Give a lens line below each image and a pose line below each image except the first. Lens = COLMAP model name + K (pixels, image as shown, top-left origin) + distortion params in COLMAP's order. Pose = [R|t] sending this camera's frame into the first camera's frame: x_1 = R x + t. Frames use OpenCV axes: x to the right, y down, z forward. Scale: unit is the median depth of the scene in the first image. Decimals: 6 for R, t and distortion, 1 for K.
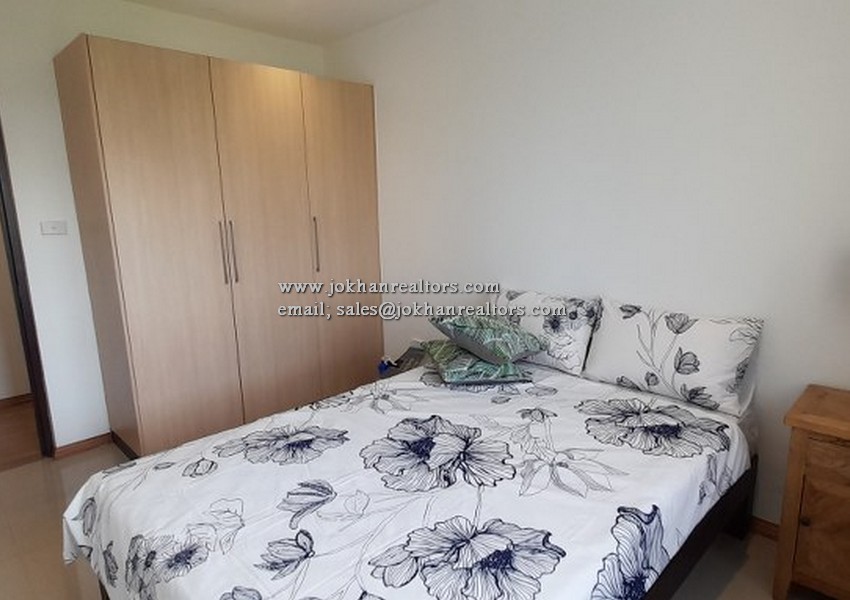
lens RADIAL K [[521.9, 0, 436.5], [0, 521.9, 301.1], [0, 0, 1]] dist [-0.000310, 0.000867]
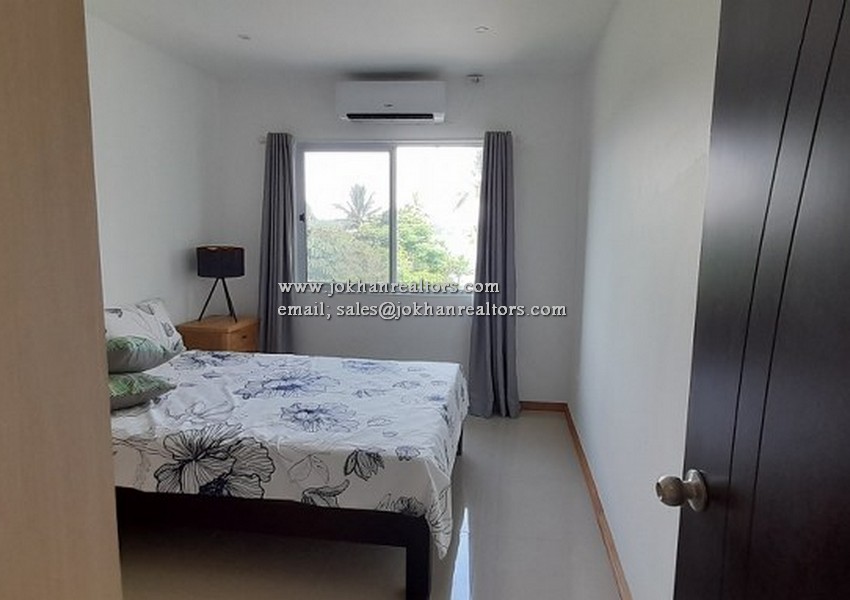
lens RADIAL K [[521.9, 0, 436.5], [0, 521.9, 301.1], [0, 0, 1]] dist [-0.000310, 0.000867]
pose [[-0.606173, -0.093004, 0.789876, -1.480849], [0.143603, 0.964018, 0.223713, -0.238751], [-0.782261, 0.249037, -0.571006, 1.485791]]
